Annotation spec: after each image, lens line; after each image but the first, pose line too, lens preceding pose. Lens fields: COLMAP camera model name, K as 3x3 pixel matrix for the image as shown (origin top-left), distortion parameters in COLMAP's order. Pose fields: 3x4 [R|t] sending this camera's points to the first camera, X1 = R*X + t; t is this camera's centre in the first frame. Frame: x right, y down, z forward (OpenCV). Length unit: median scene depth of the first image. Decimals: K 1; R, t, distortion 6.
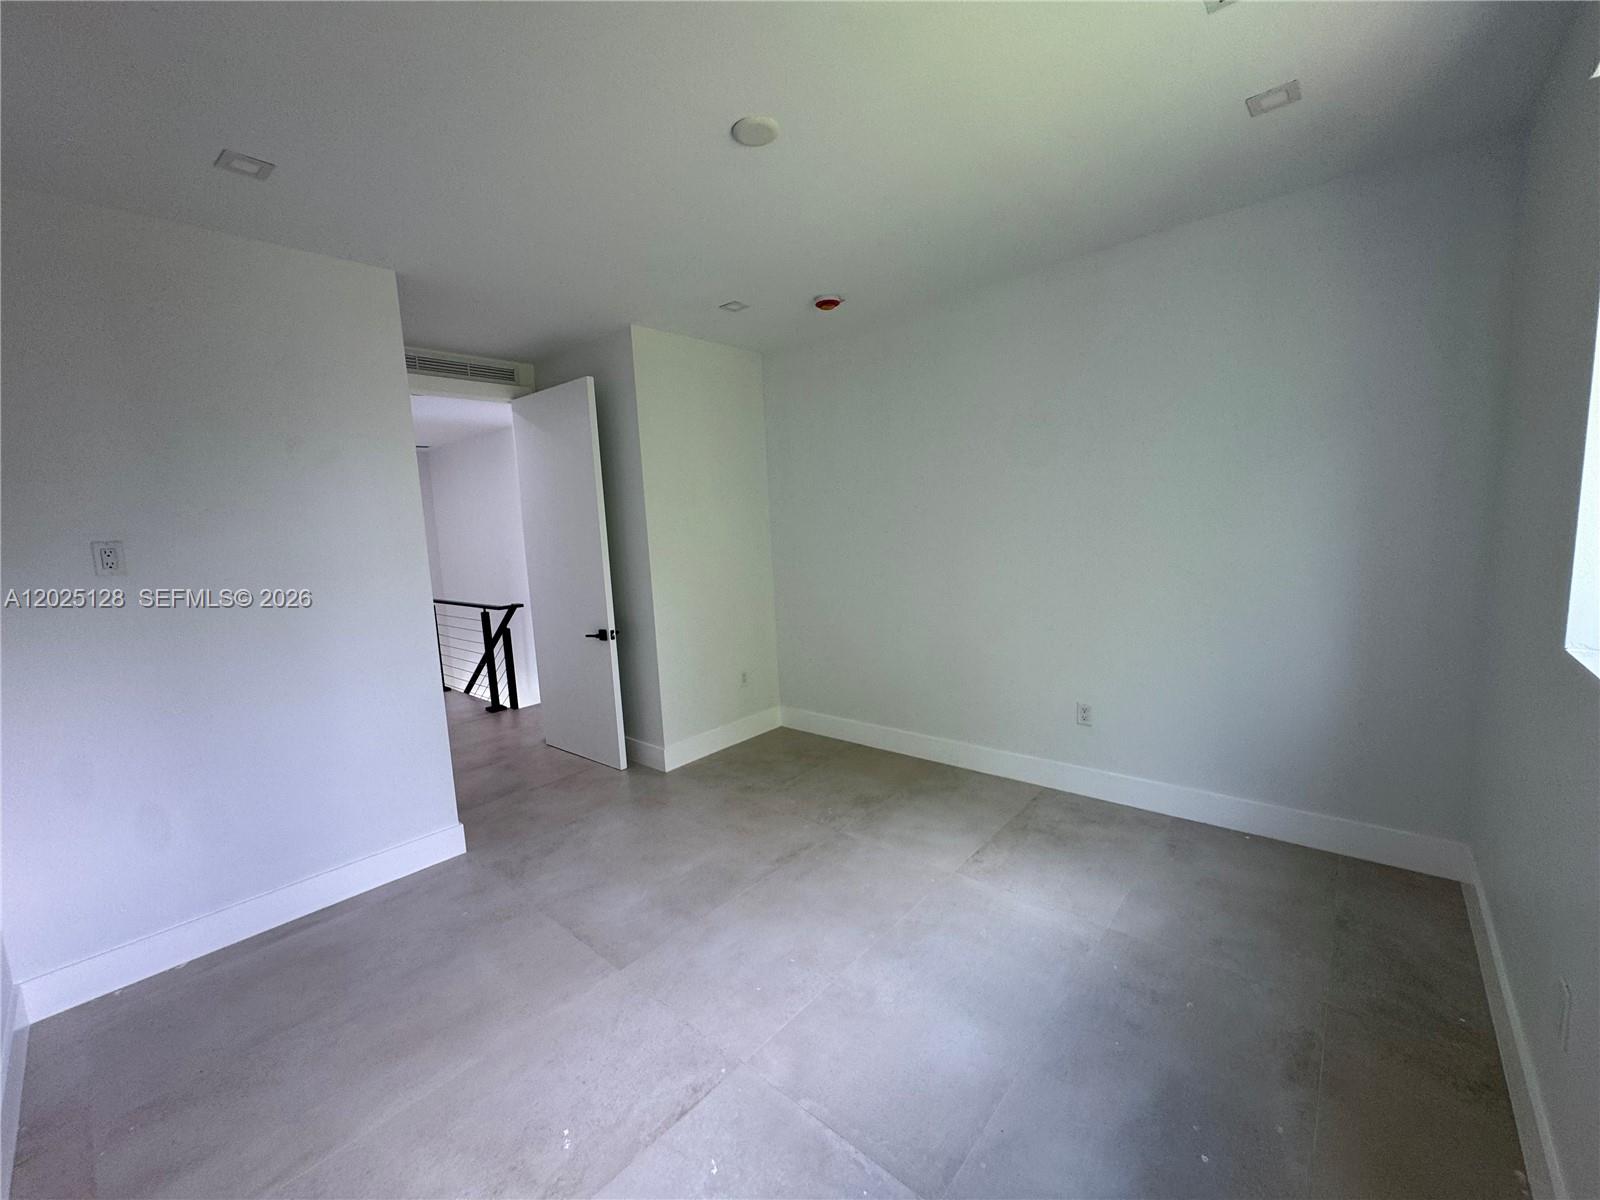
lens RADIAL K [[633.3, 0, 800.0], [0, 633.3, 600.0], [0, 0, 1]] dist [0.002179, 0.000309]
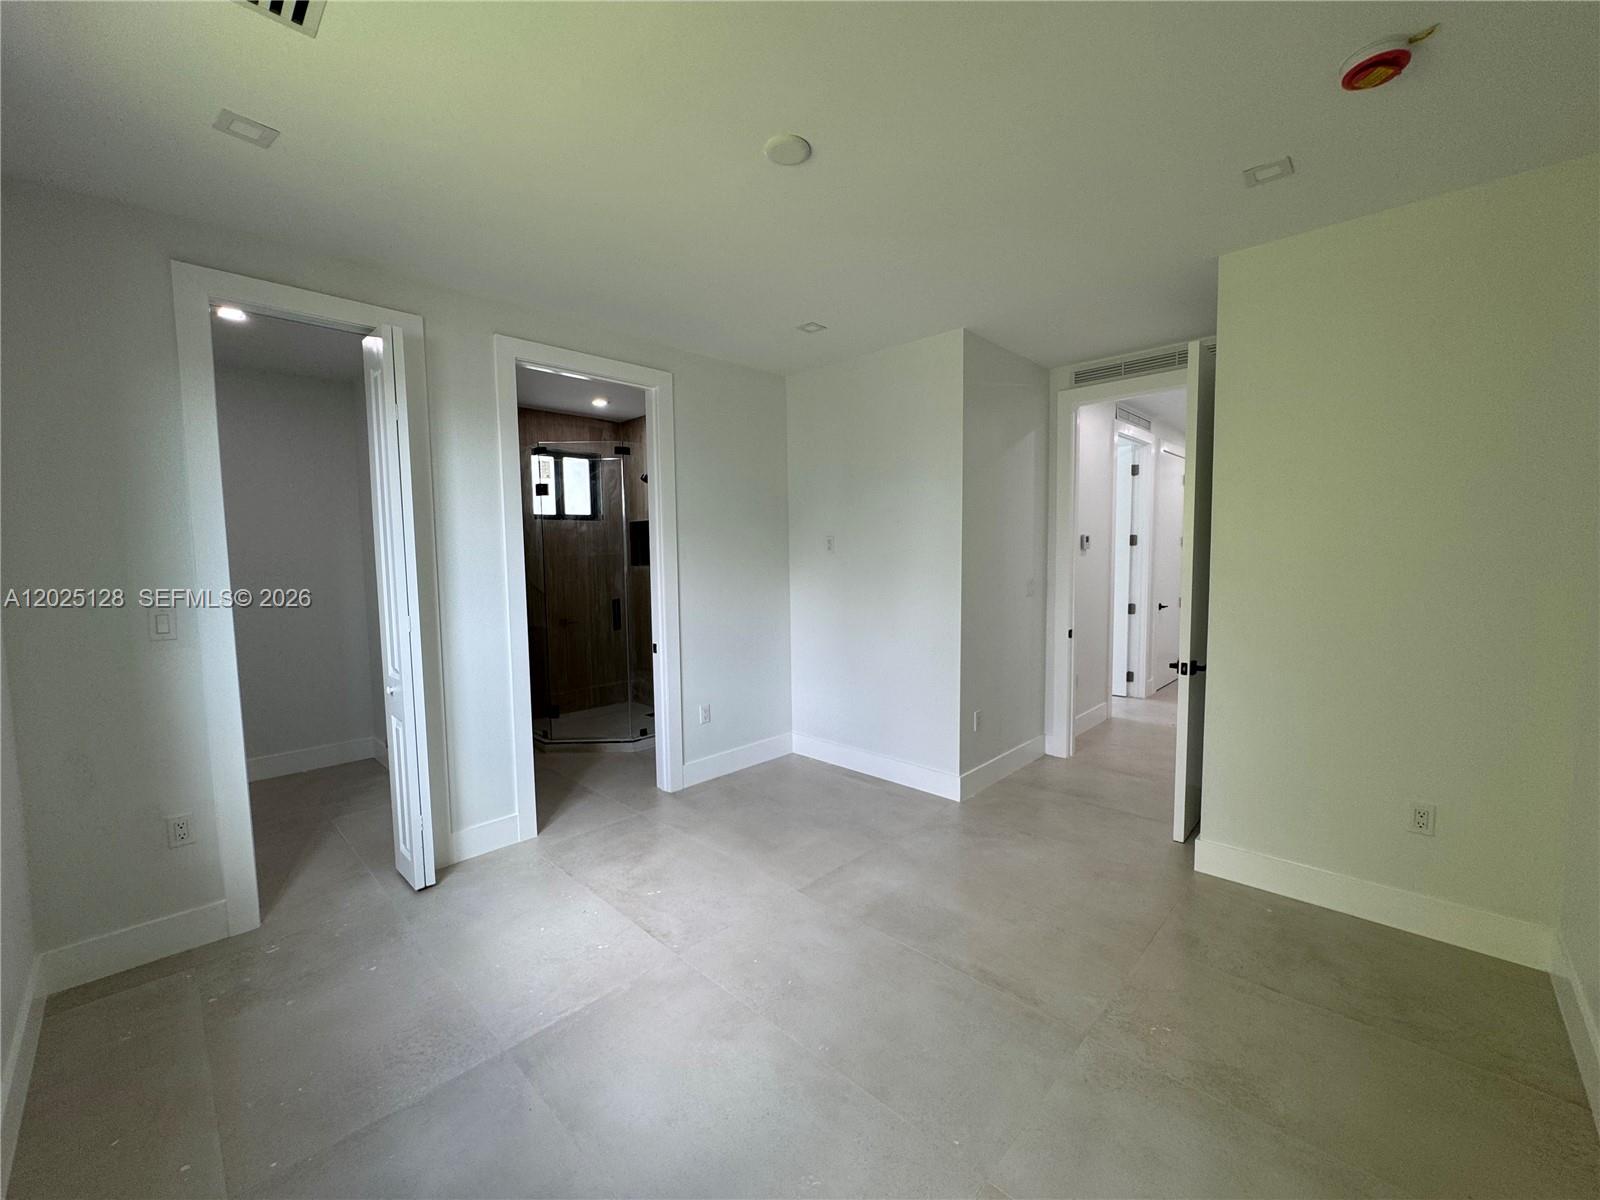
lens RADIAL K [[633.3, 0, 800.0], [0, 633.3, 600.0], [0, 0, 1]] dist [0.002179, 0.000309]
pose [[-0.034564, 0.128386, -0.991122, 0.709800], [-0.103324, 0.985941, 0.131318, -0.120431], [0.994047, 0.106946, -0.020812, 0.775233]]
